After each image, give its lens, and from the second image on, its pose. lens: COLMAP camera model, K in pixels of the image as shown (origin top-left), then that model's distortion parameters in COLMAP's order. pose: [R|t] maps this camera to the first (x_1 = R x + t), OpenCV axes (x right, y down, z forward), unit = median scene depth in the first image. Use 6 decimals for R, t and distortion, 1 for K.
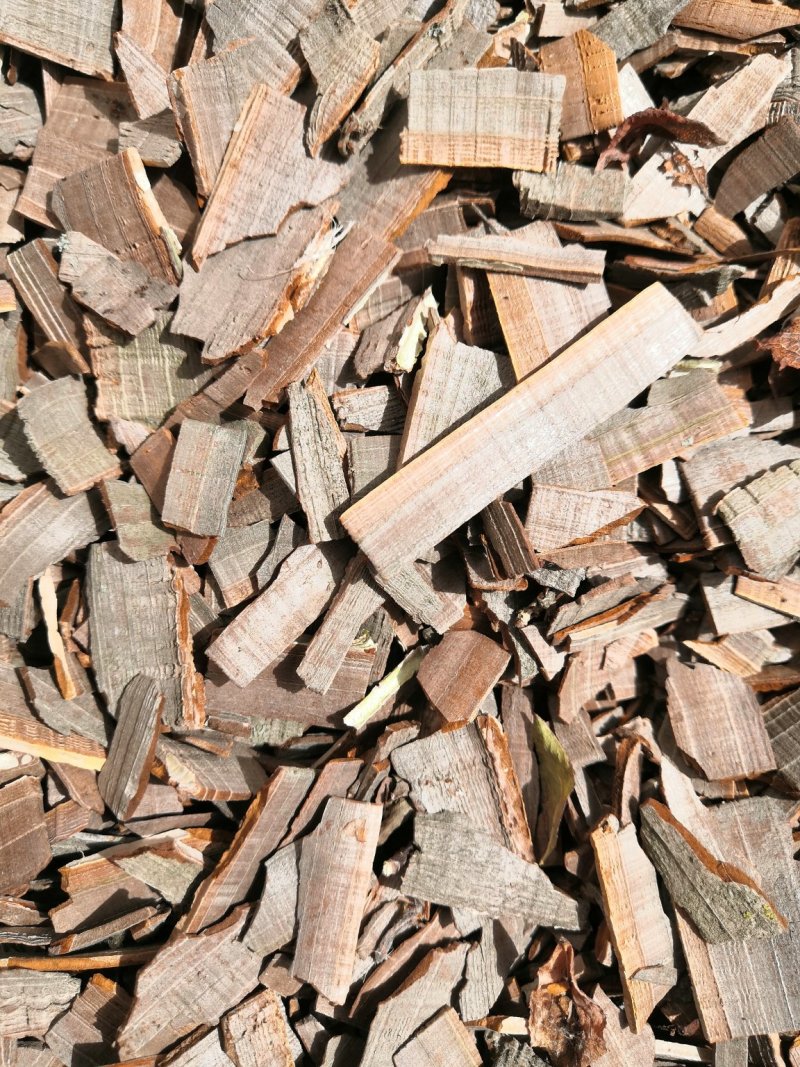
lens RADIAL K [[820.2, 0, 393.8], [0, 820.2, 536.1], [0, 0, 1]] dist [-0.001629, 0.038068]
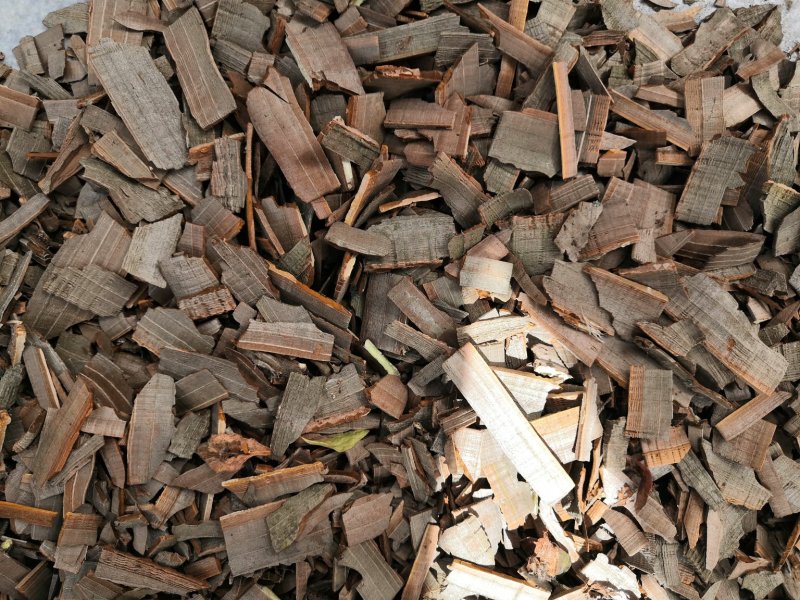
lens RADIAL K [[616.4, 0, 400.0], [0, 616.4, 300.0], [0, 0, 1]] dist [0.073742, 0.002862]
pose [[-0.000054, 0.997718, 0.067516, -0.268267], [-0.996749, 0.005386, -0.080385, 0.271269], [-0.080565, -0.067300, 0.994475, -0.548427]]
